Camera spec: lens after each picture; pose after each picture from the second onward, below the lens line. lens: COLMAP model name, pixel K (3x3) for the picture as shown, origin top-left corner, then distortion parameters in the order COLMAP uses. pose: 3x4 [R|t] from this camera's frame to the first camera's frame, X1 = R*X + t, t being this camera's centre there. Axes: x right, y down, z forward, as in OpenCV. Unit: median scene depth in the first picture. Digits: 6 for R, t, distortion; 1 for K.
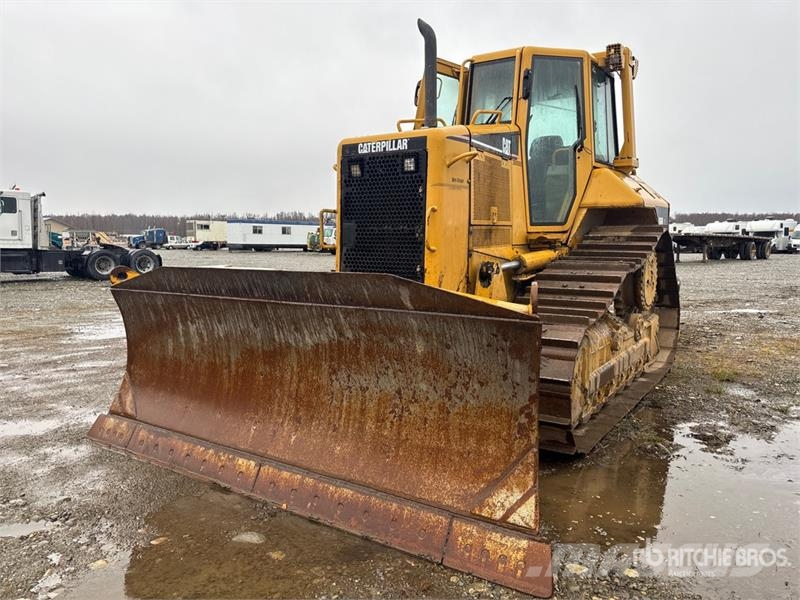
lens RADIAL K [[599.5, 0, 394.9], [0, 599.5, 295.1], [0, 0, 1]] dist [0.067338, -0.074855]
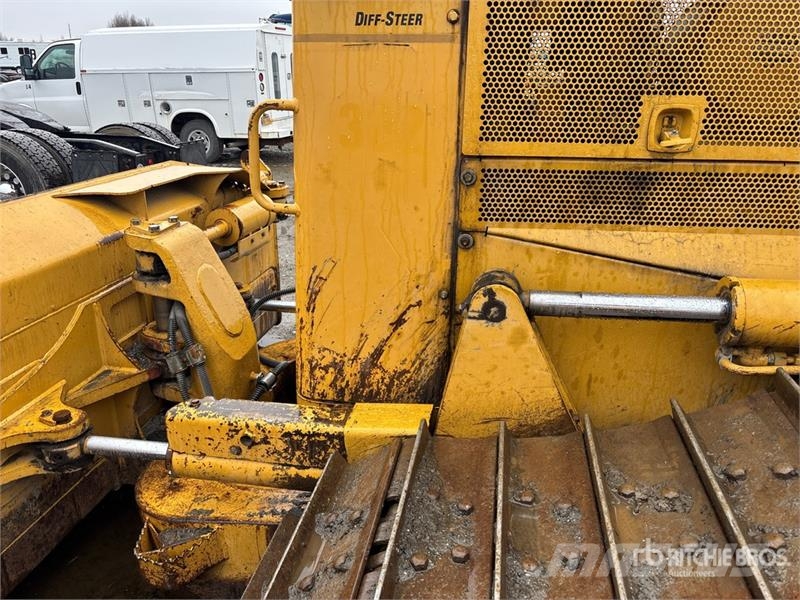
lens RADIAL K [[599.5, 0, 394.9], [0, 599.5, 295.1], [0, 0, 1]] dist [0.067338, -0.074855]
pose [[0.405508, 0.325371, -0.854223, 0.421364], [-0.102566, 0.944799, 0.311182, -0.143582], [0.908319, -0.038573, 0.416496, 0.815435]]
